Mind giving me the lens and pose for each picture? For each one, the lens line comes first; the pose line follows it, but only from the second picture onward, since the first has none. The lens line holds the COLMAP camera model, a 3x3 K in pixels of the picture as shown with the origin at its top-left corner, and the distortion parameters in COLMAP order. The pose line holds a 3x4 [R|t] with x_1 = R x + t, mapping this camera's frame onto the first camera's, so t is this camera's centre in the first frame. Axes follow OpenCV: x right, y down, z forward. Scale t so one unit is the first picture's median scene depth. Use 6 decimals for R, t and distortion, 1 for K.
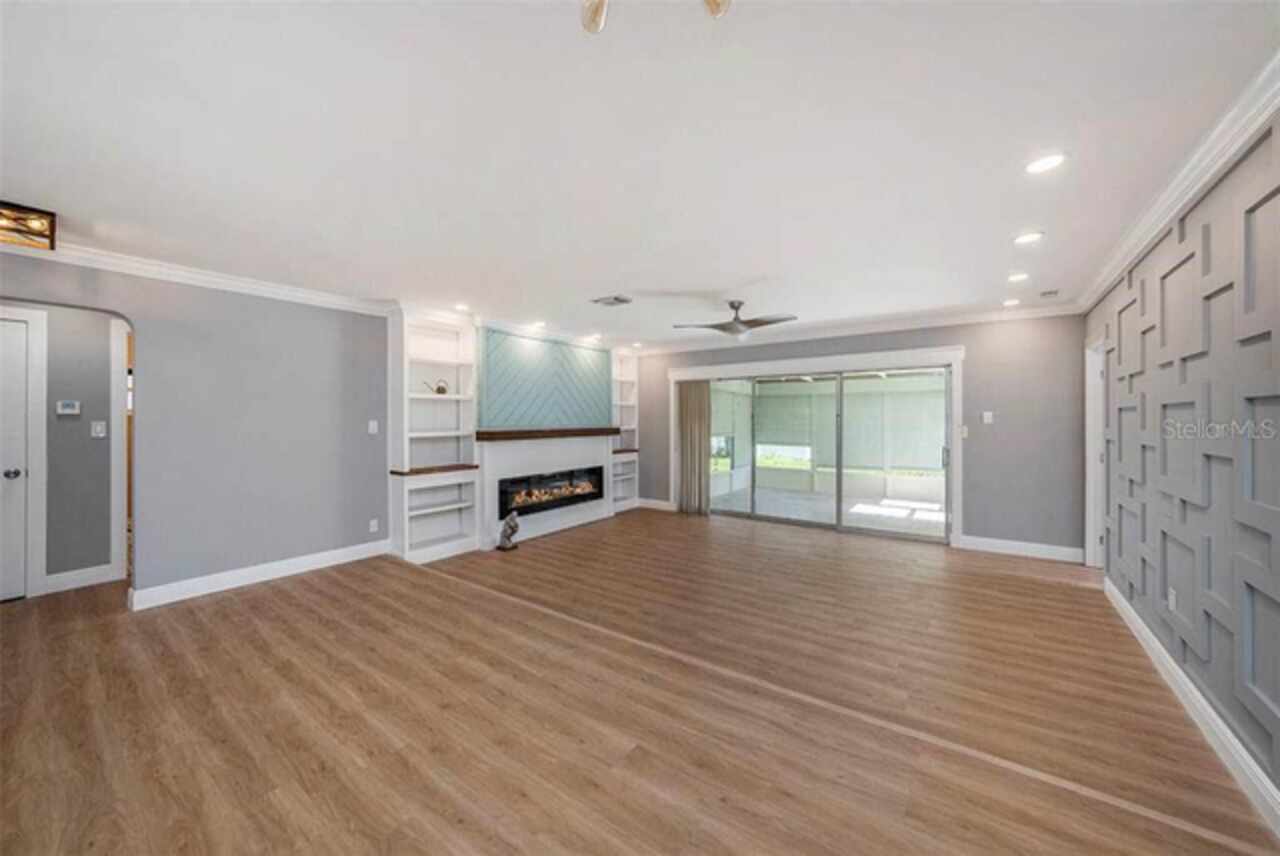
lens RADIAL K [[448.3, 0, 645.8], [0, 448.3, 421.1], [0, 0, 1]] dist [-0.019721, 0.001468]
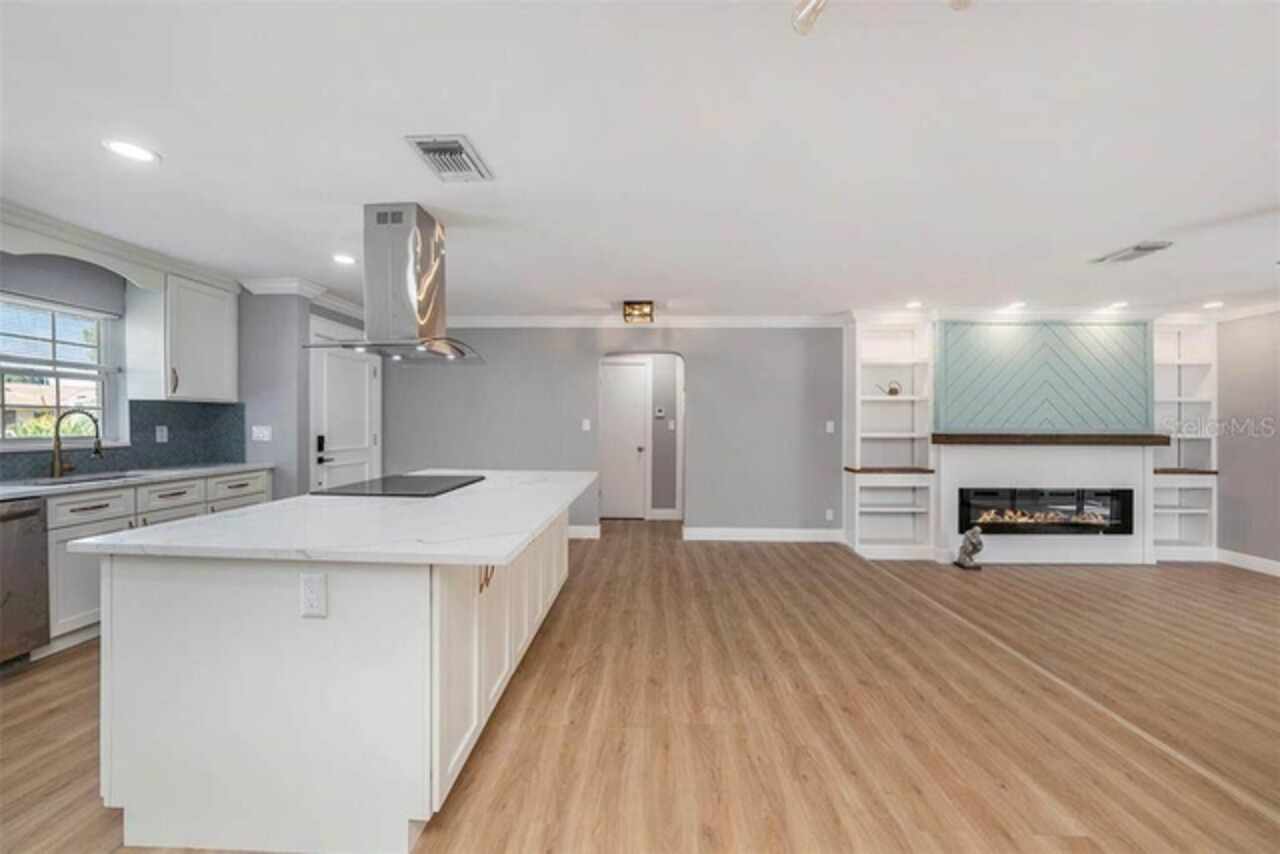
lens RADIAL K [[448.3, 0, 640.5], [0, 448.3, 425.0], [0, 0, 1]] dist [-0.019721, 0.001468]
pose [[0.552343, 0.010221, -0.833555, 0.079006], [-0.011709, 0.999921, 0.004502, 0.010814], [0.833535, 0.007273, 0.552419, -0.029320]]
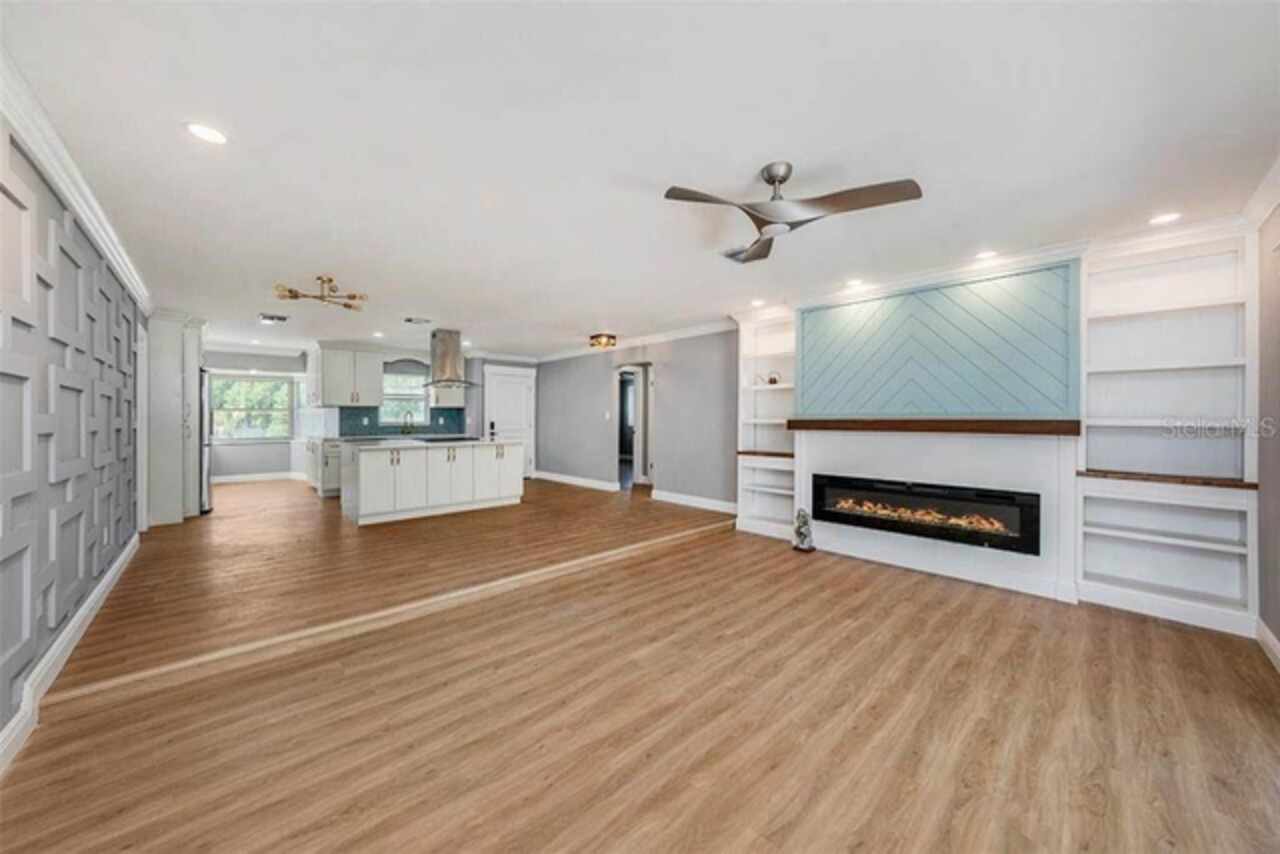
lens RADIAL K [[448.3, 0, 620.7], [0, 448.3, 429.2], [0, 0, 1]] dist [-0.019721, 0.001468]
pose [[-0.217902, 0.033737, -0.975387, 0.864130], [0.002357, 0.999418, 0.034041, 0.011943], [0.975968, 0.005119, -0.217855, 1.111864]]
